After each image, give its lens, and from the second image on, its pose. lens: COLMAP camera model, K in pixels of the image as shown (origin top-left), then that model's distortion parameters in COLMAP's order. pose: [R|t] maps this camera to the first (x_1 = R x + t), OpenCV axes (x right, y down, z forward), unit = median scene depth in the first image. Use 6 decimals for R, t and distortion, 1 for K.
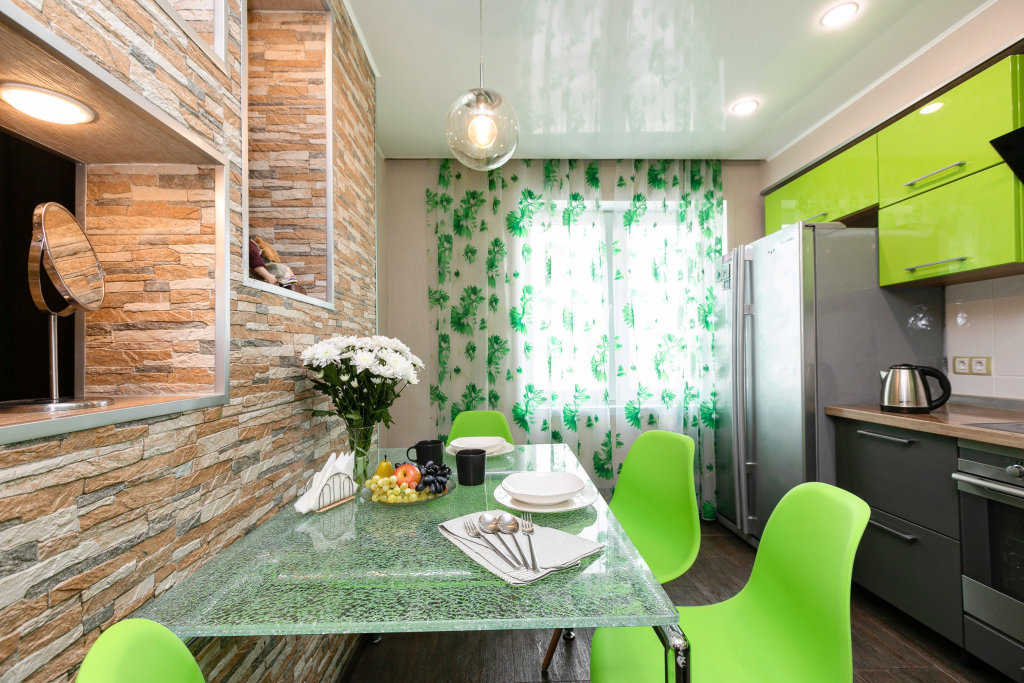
lens RADIAL K [[504.2, 0, 510.6], [0, 504.2, 343.4], [0, 0, 1]] dist [0.003481, -0.000158]
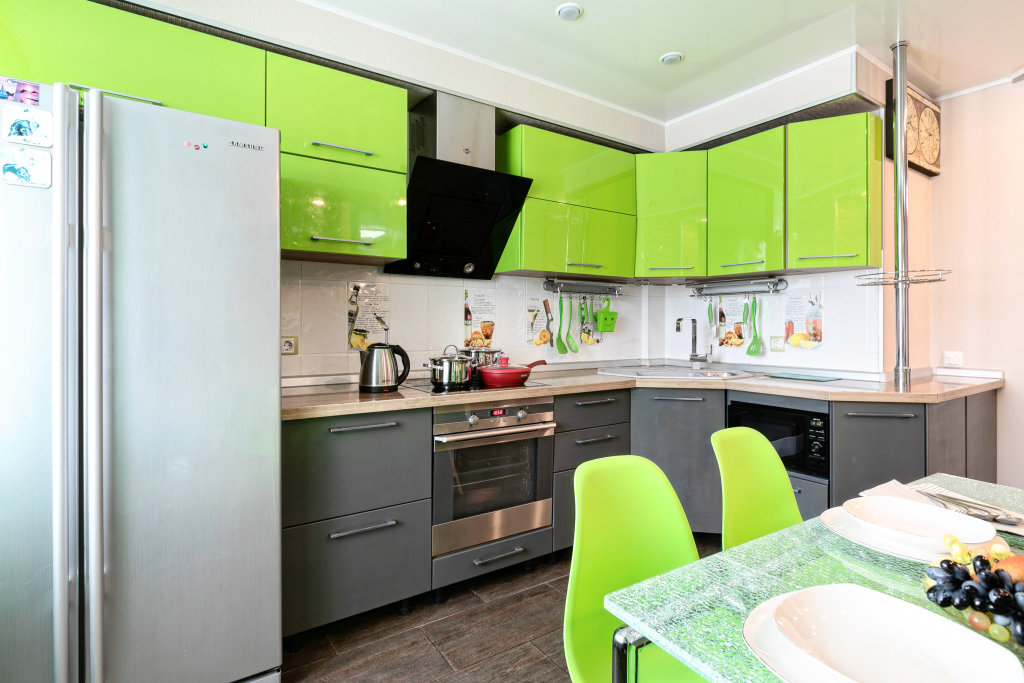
lens RADIAL K [[504.2, 0, 510.2], [0, 504.2, 333.8], [0, 0, 1]] dist [0.003481, -0.000158]
pose [[-0.505290, 0.011635, 0.862871, -0.171520], [-0.005451, 0.999846, -0.016673, 0.039518], [-0.862932, -0.013128, -0.505149, 1.348228]]
